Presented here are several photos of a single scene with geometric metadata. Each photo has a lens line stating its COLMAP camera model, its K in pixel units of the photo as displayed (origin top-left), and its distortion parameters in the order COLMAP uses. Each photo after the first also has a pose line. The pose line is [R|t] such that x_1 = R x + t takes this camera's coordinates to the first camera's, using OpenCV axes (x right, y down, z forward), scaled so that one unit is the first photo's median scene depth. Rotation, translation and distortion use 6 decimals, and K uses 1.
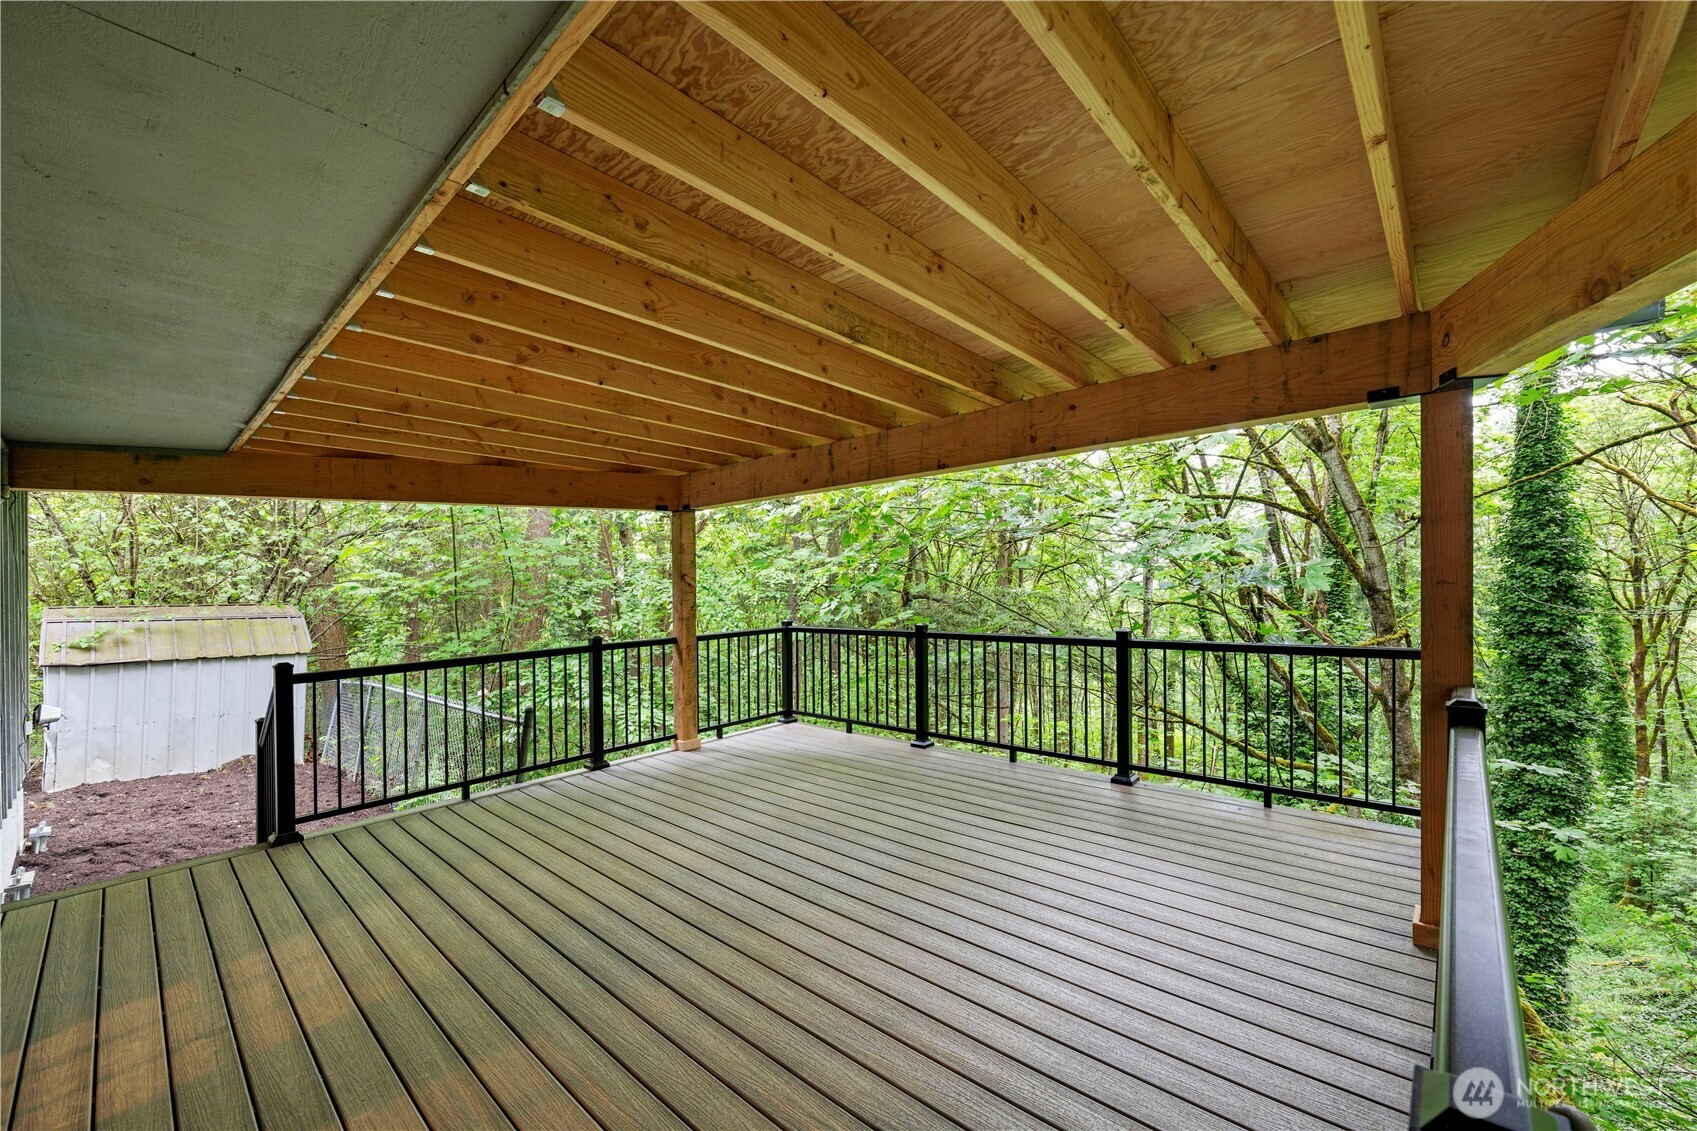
lens RADIAL K [[667.1, 0, 847.6], [0, 667.1, 627.3], [0, 0, 1]] dist [-0.000481, -0.000083]
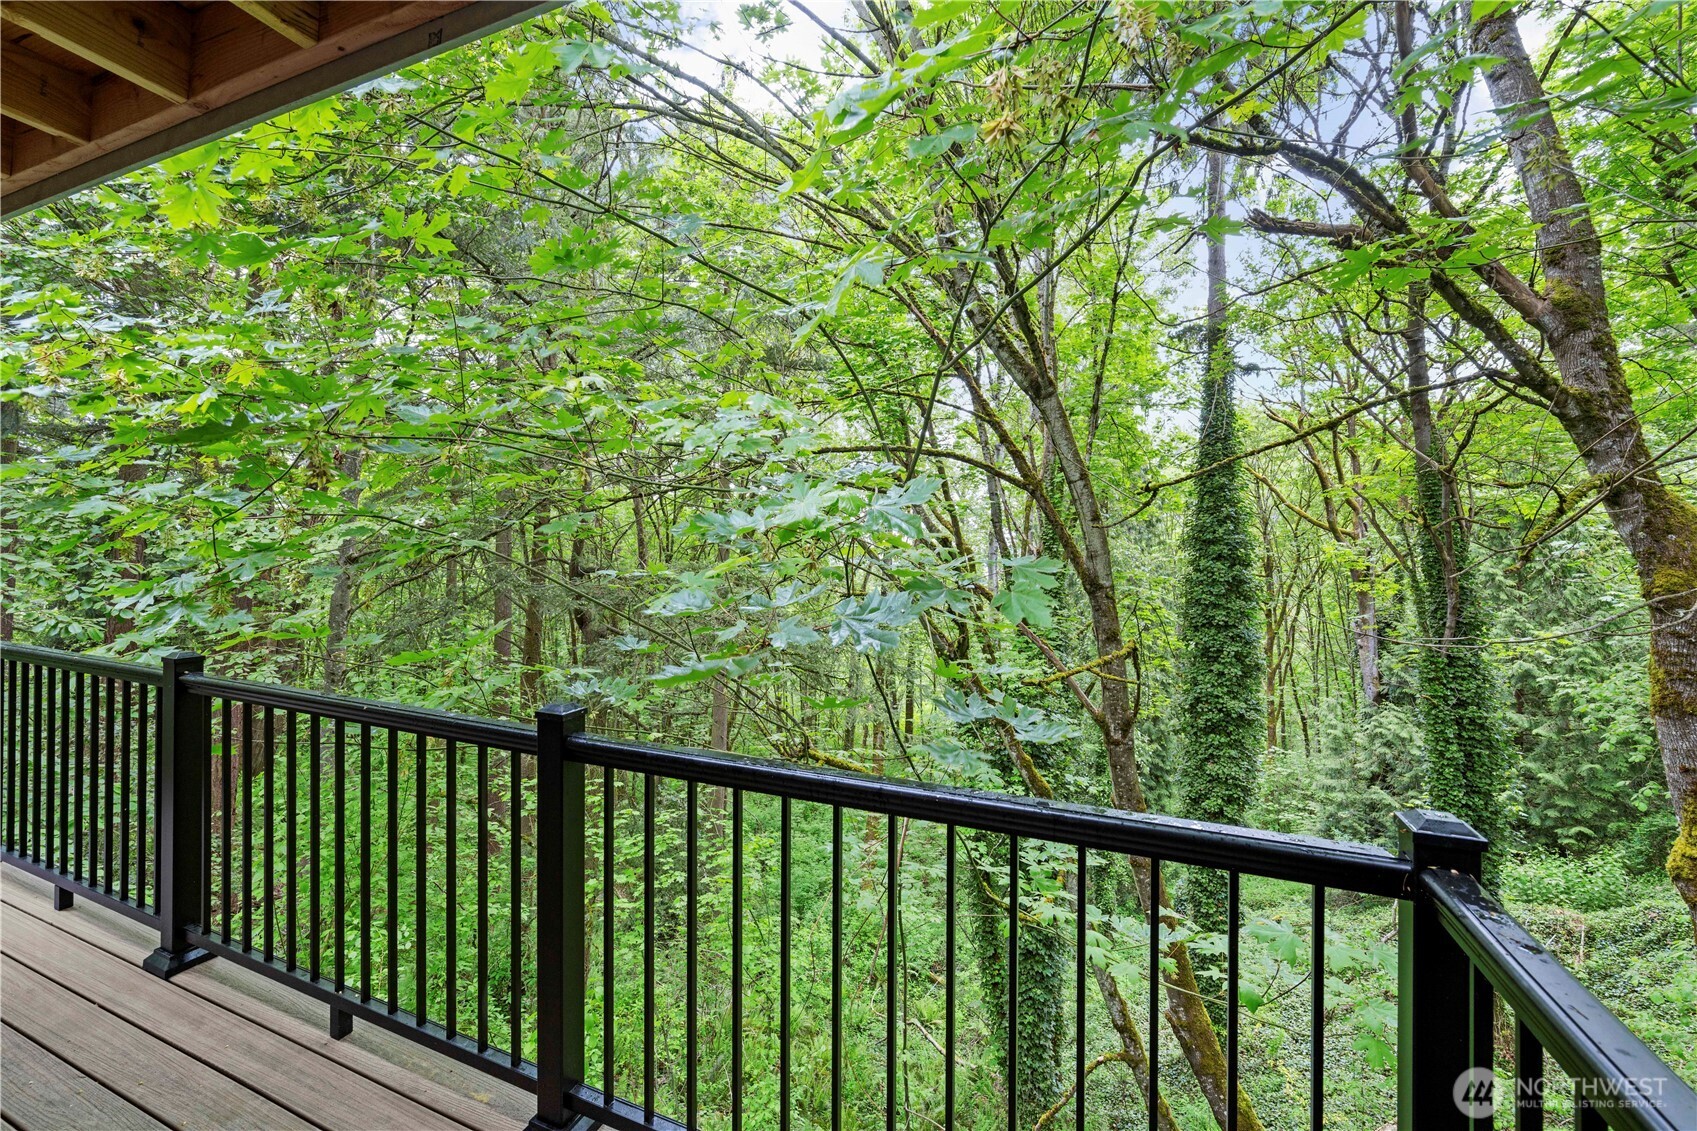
lens RADIAL K [[677.4, 0, 852.4], [0, 677.4, 572.6], [0, 0, 1]] dist [-0.001951, -0.000249]
pose [[0.939499, 0.032453, 0.341011, 0.151388], [-0.019419, 0.998947, -0.041567, -0.019354], [-0.342001, 0.032430, 0.939140, 0.212234]]
